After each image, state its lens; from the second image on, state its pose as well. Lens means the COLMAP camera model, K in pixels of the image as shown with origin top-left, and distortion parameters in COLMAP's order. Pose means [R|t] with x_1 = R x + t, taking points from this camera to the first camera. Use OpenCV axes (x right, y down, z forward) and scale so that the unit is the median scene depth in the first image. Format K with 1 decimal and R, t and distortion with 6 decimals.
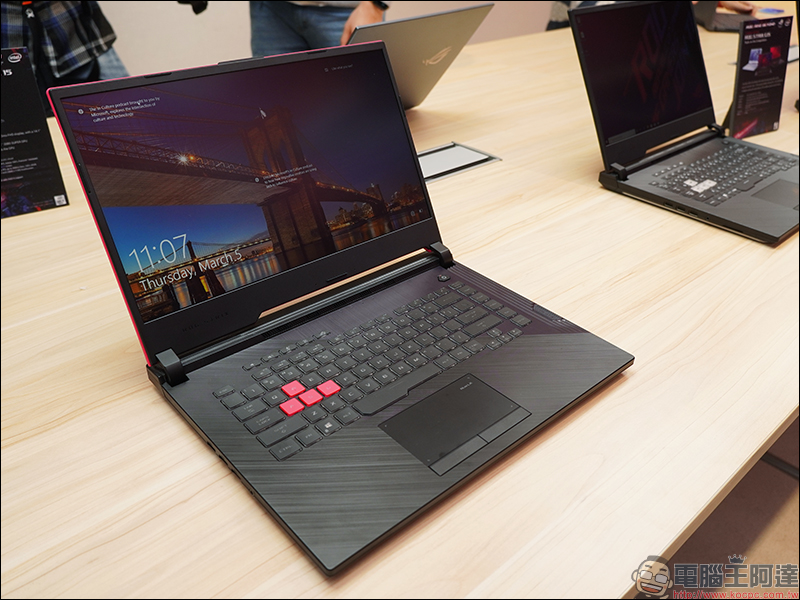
lens RADIAL K [[714.0, 0, 417.9], [0, 714.0, 309.5], [0, 0, 1]] dist [-0.028315, 0.034229]
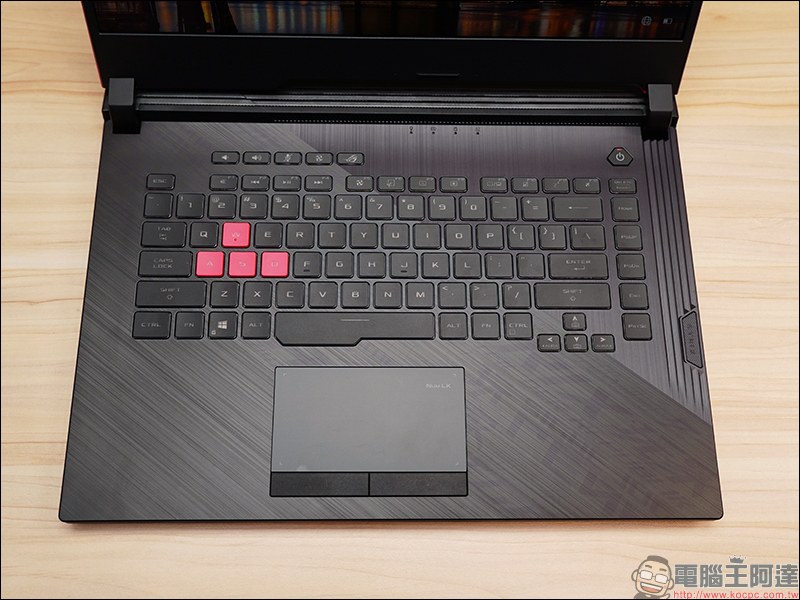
lens RADIAL K [[873.5, 0, 394.9], [0, 873.5, 307.1], [0, 0, 1]] dist [0.003692, 0.000000]
pose [[0.735111, 0.639072, -0.226270, 0.160322], [-0.358654, 0.649824, 0.670146, -0.426433], [0.575307, -0.411480, 0.706899, 0.423188]]
